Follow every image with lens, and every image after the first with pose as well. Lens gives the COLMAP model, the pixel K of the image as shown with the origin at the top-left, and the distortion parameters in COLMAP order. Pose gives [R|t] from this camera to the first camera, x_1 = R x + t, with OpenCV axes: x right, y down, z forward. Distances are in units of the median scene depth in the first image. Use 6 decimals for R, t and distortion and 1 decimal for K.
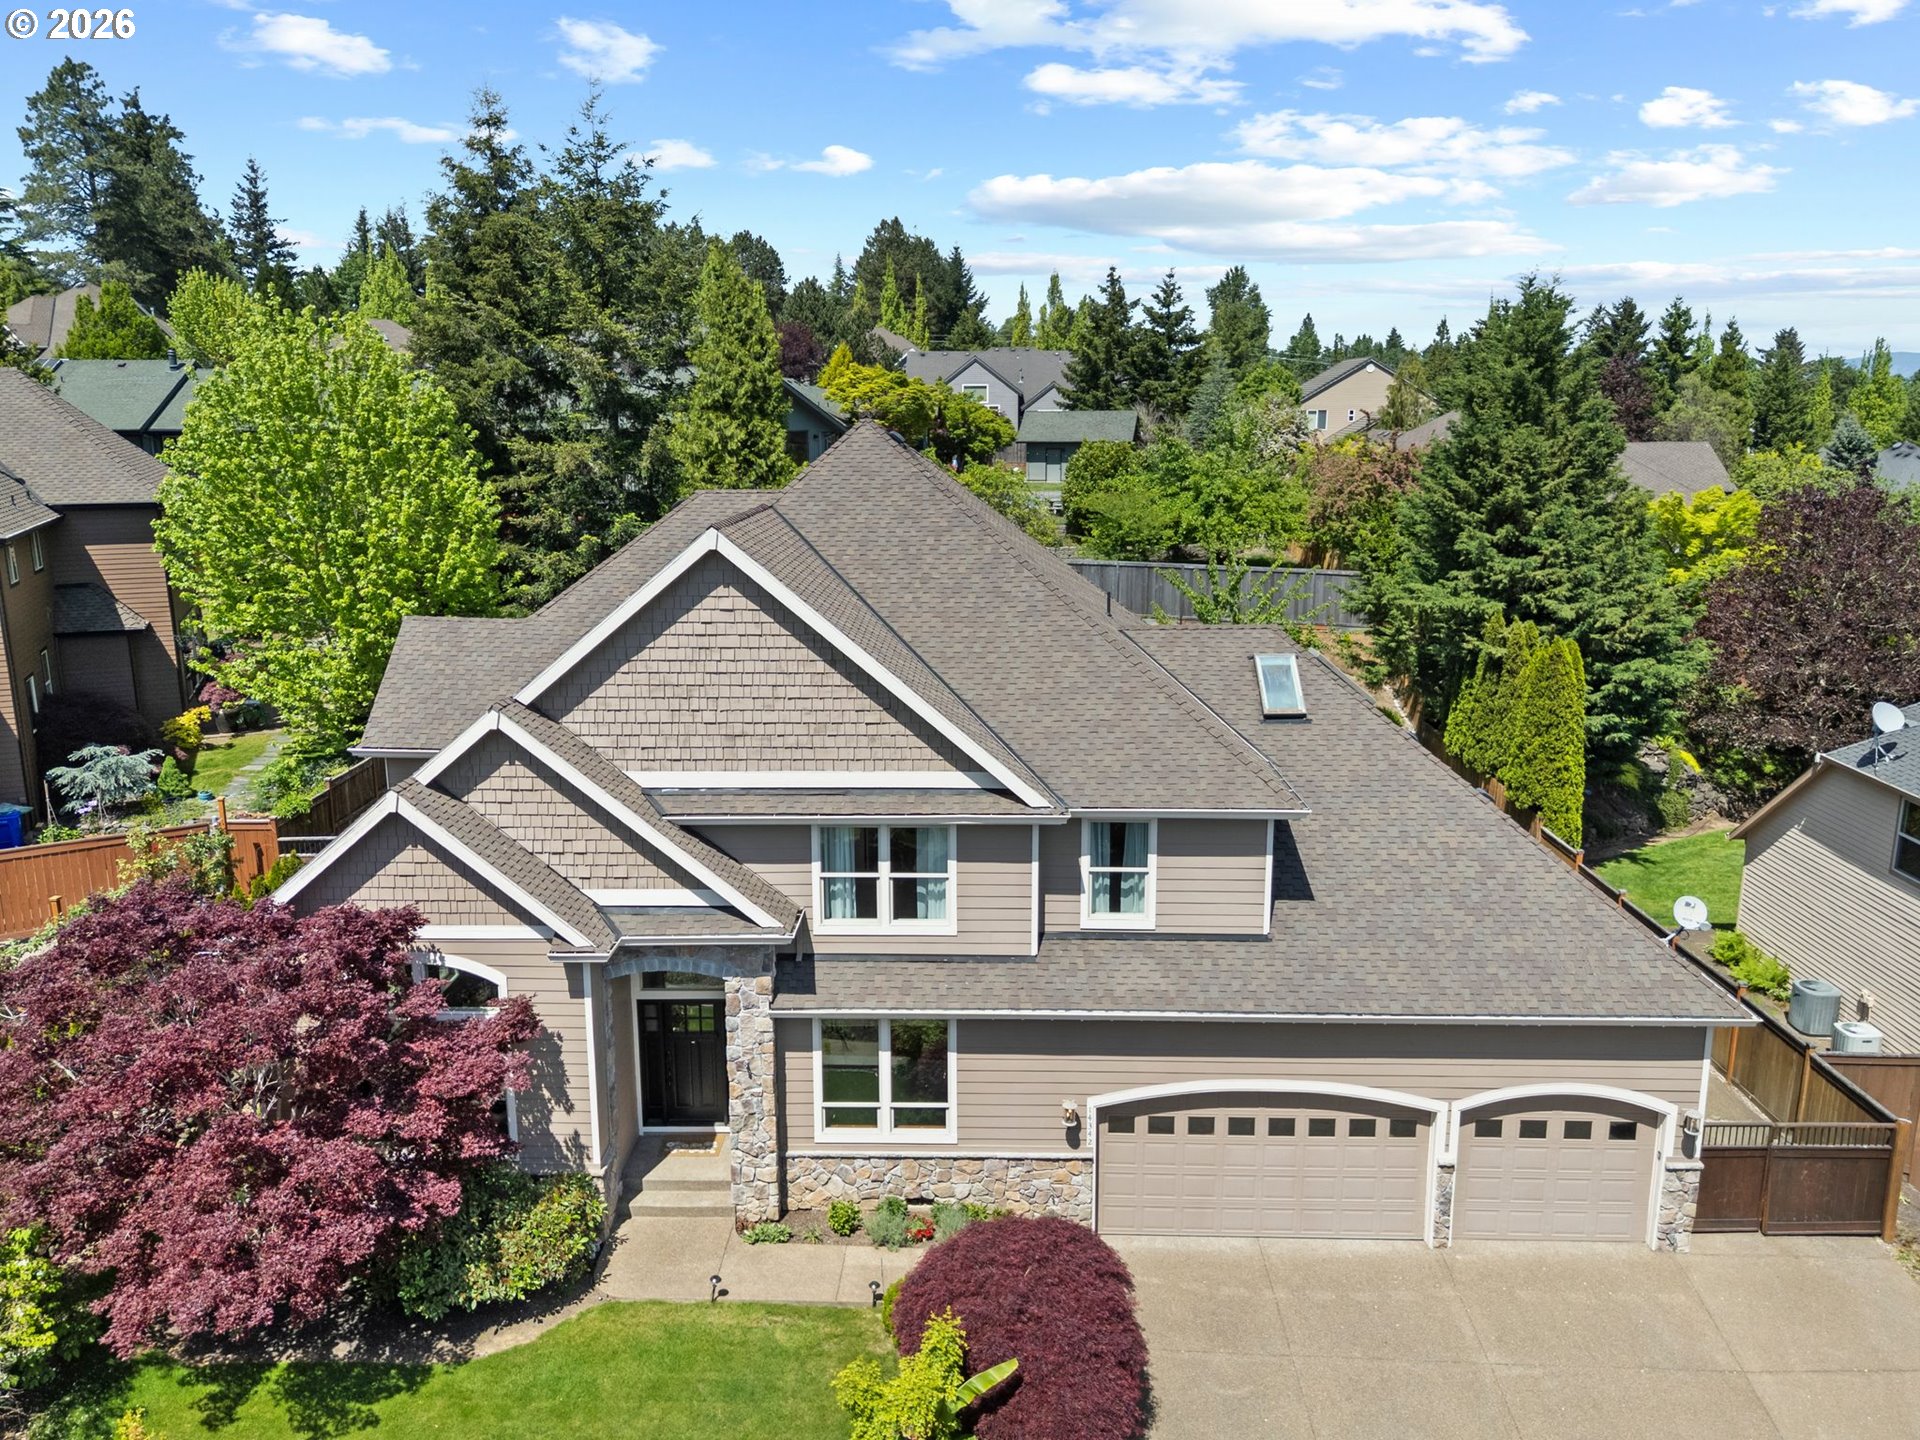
lens RADIAL K [[1420.4, 0, 960.0], [0, 1420.4, 720.0], [0, 0, 1]] dist [0.084129, -0.073166]
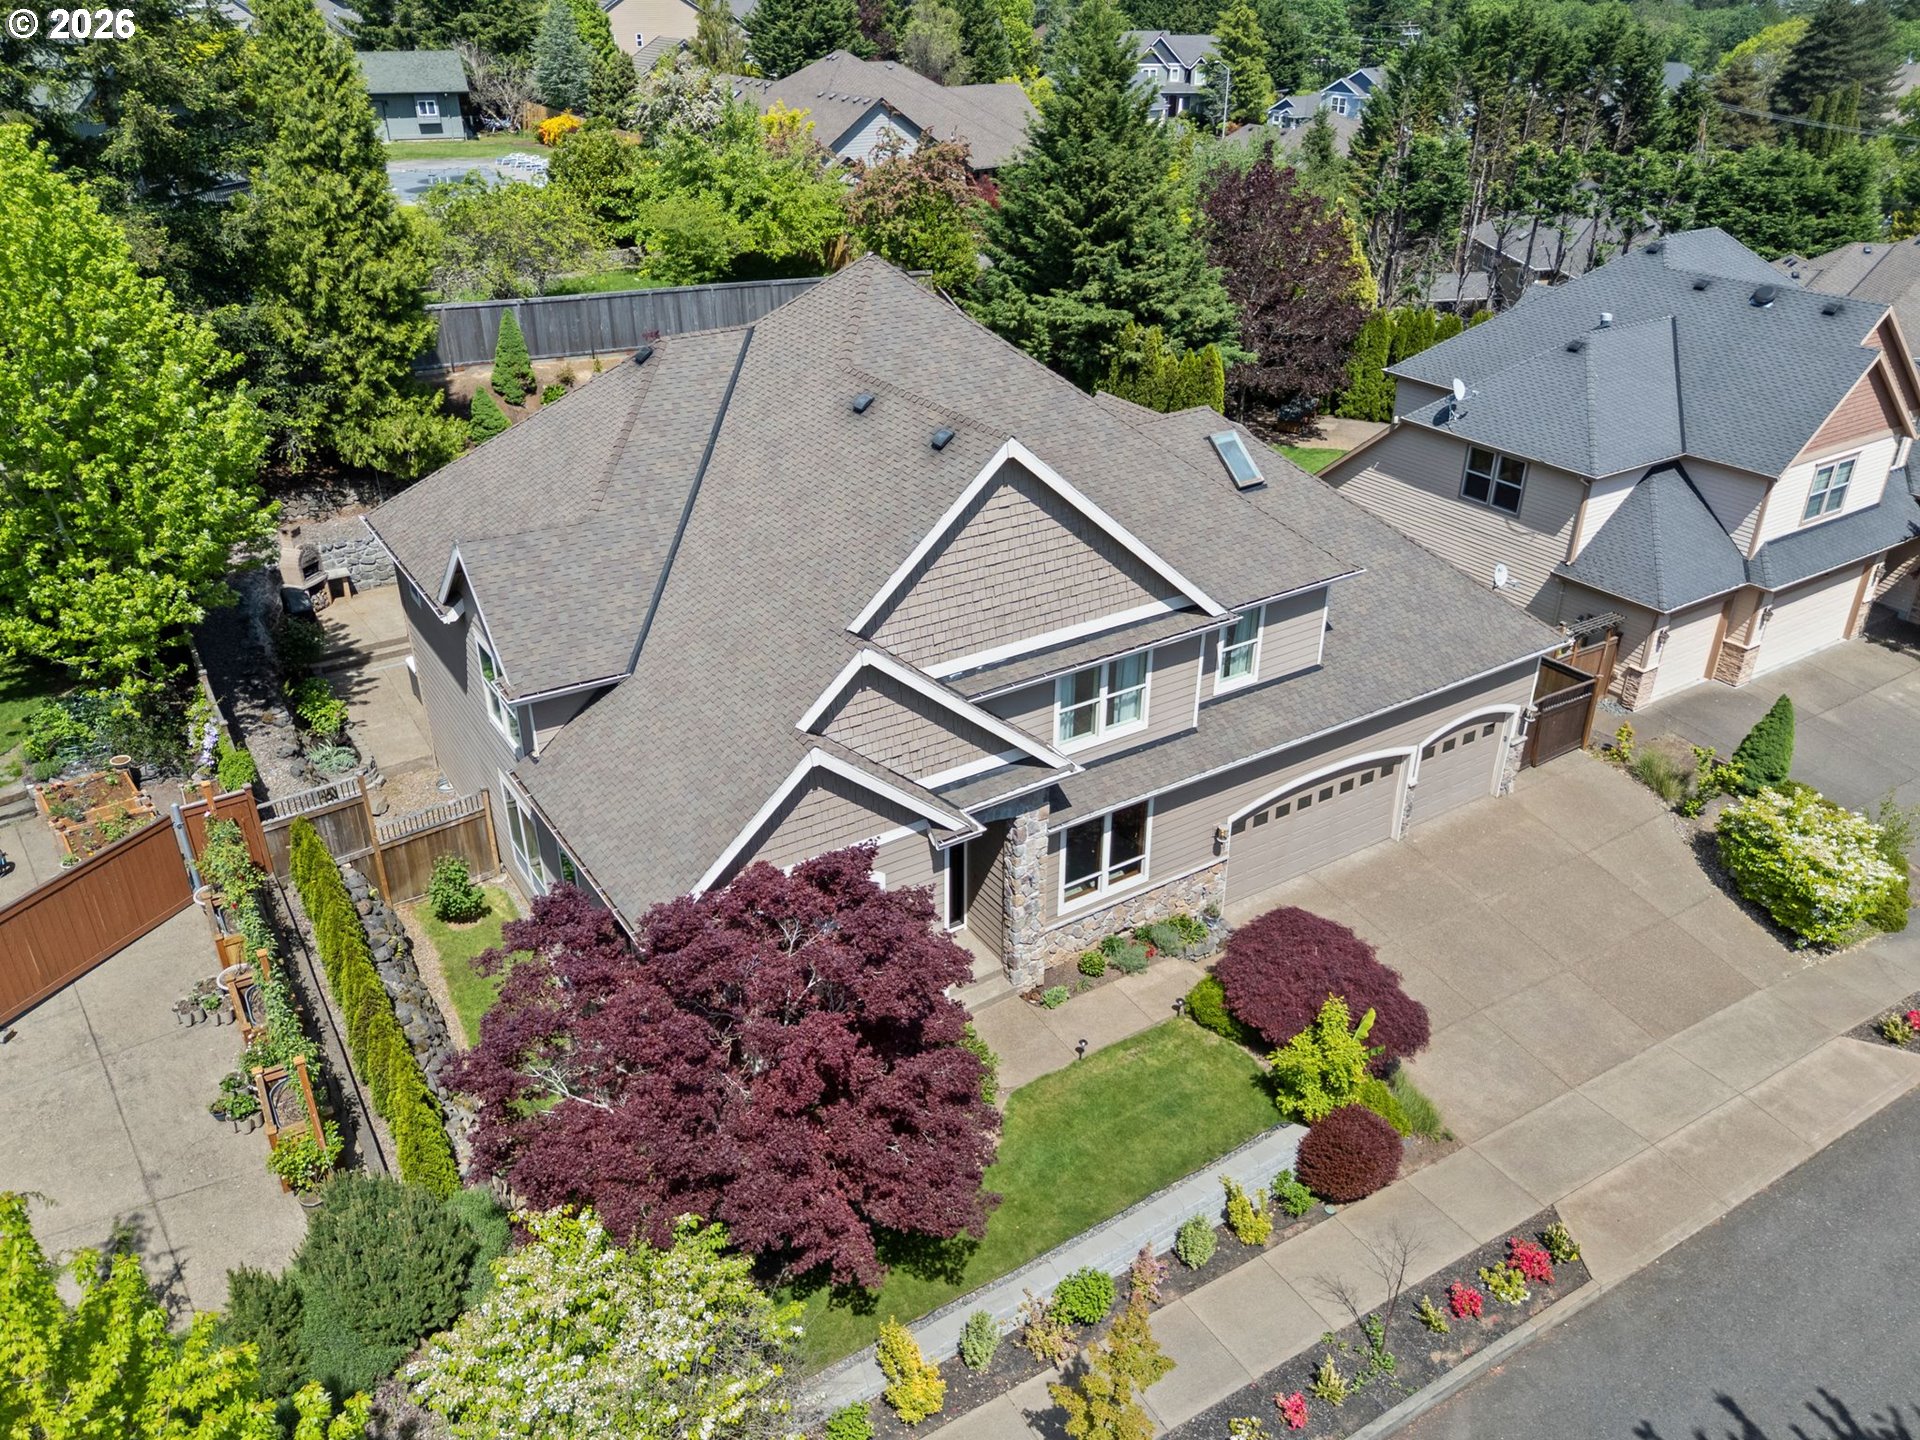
lens RADIAL K [[1398.6, 0, 960.0], [0, 1398.6, 720.0], [0, 0, 1]] dist [0.132797, -0.177111]
pose [[0.828788, -0.264505, 0.493100, -0.723331], [0.121741, 0.945350, 0.302478, -0.238423], [-0.546159, -0.190660, 0.815695, 0.103925]]
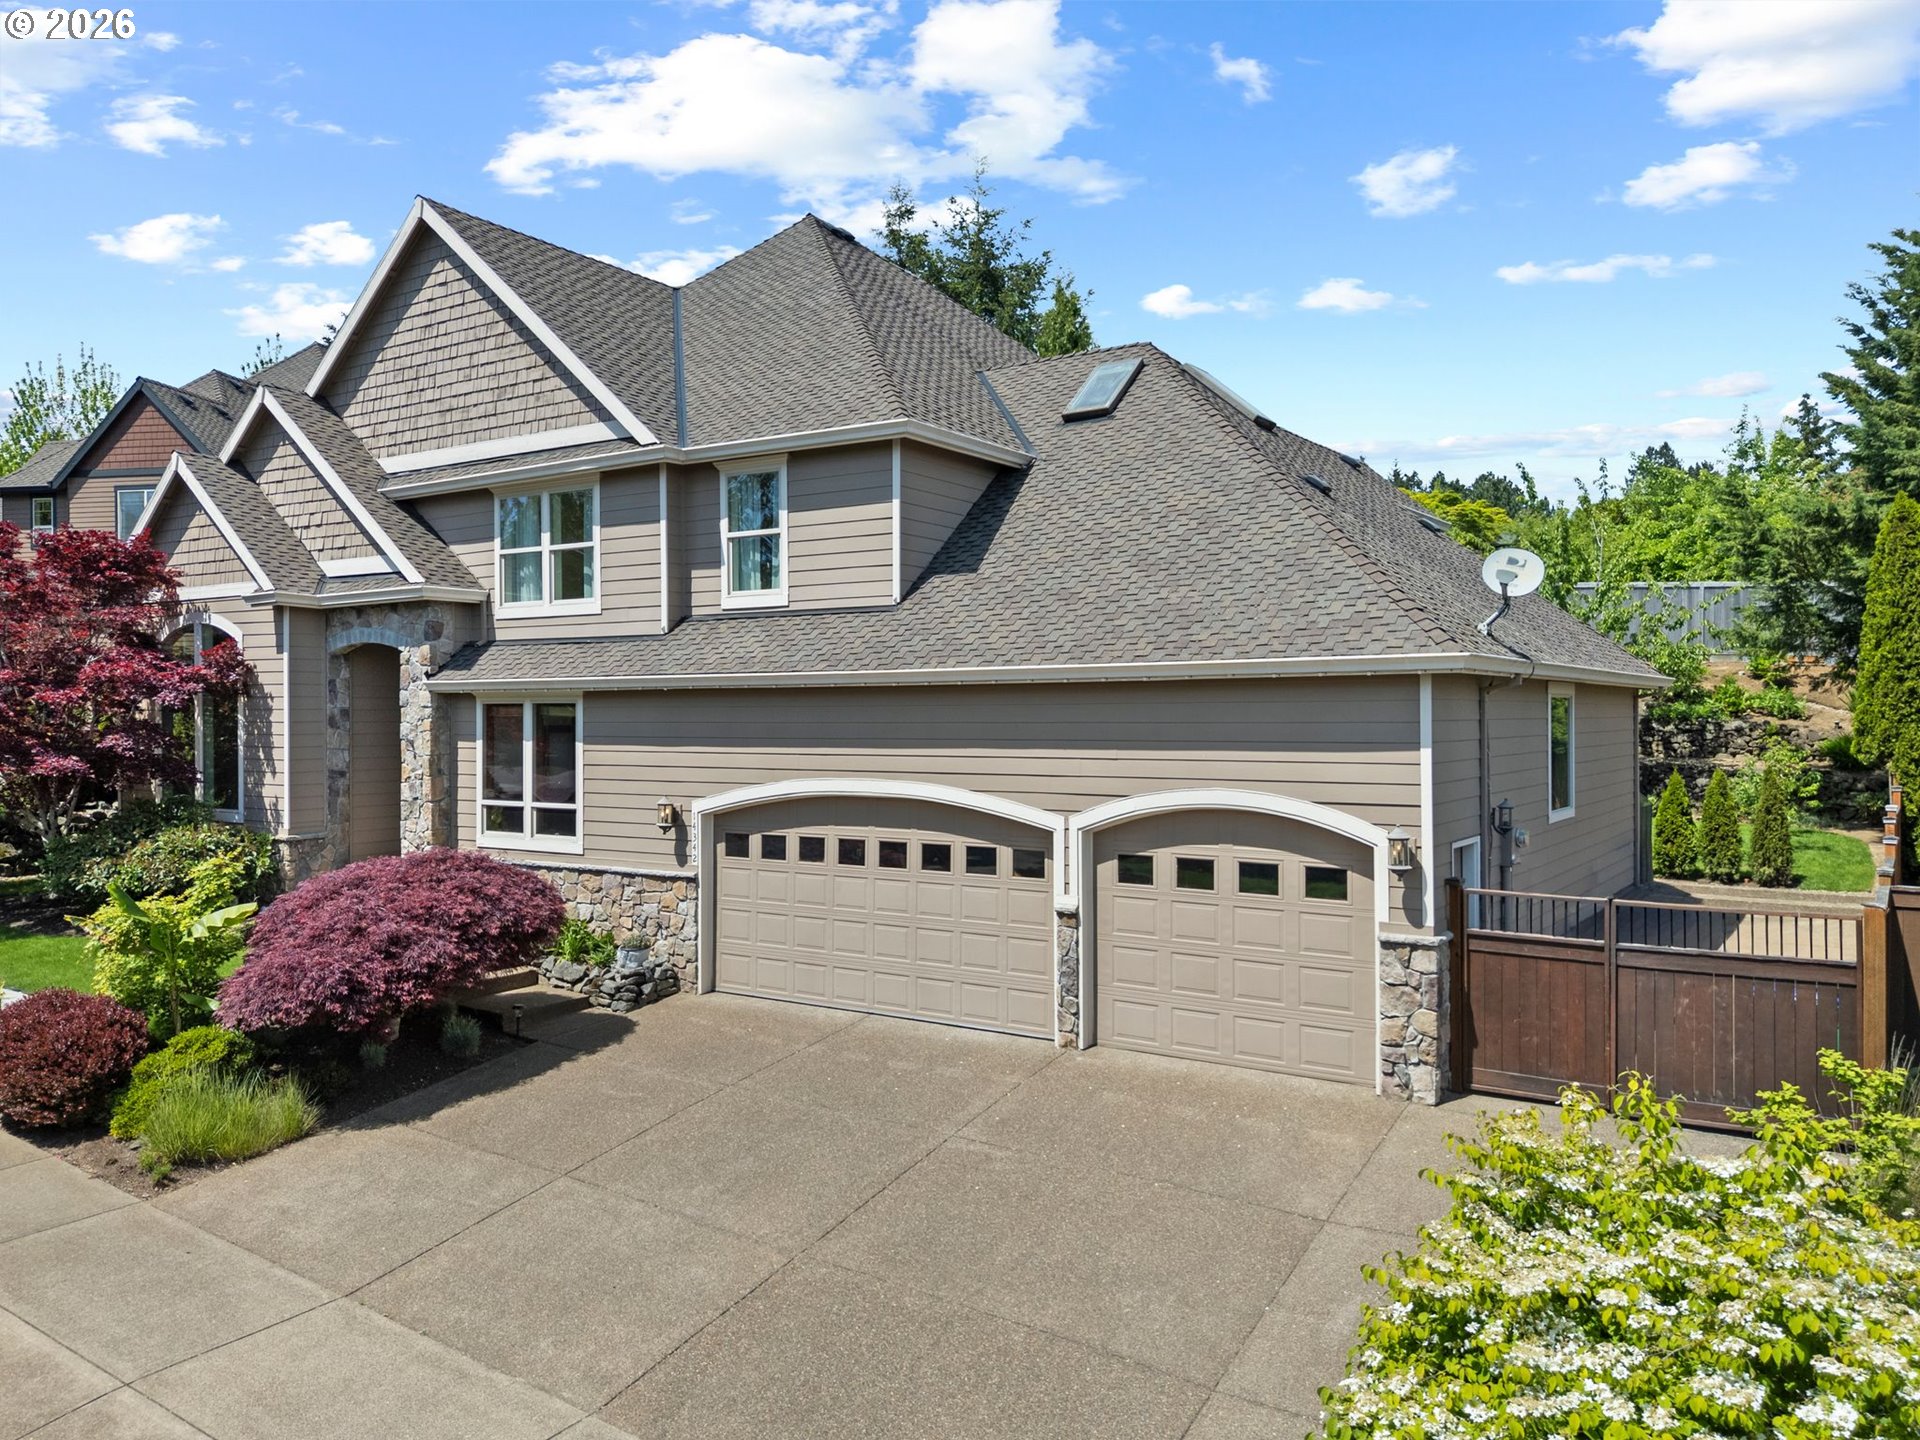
lens RADIAL K [[1398.6, 0, 960.0], [0, 1398.6, 720.0], [0, 0, 1]] dist [0.132797, -0.177111]
pose [[0.838589, 0.000808, -0.544764, 0.665087], [-0.116610, 0.977087, -0.178055, 0.346067], [0.532138, 0.212840, 0.819468, 0.402655]]
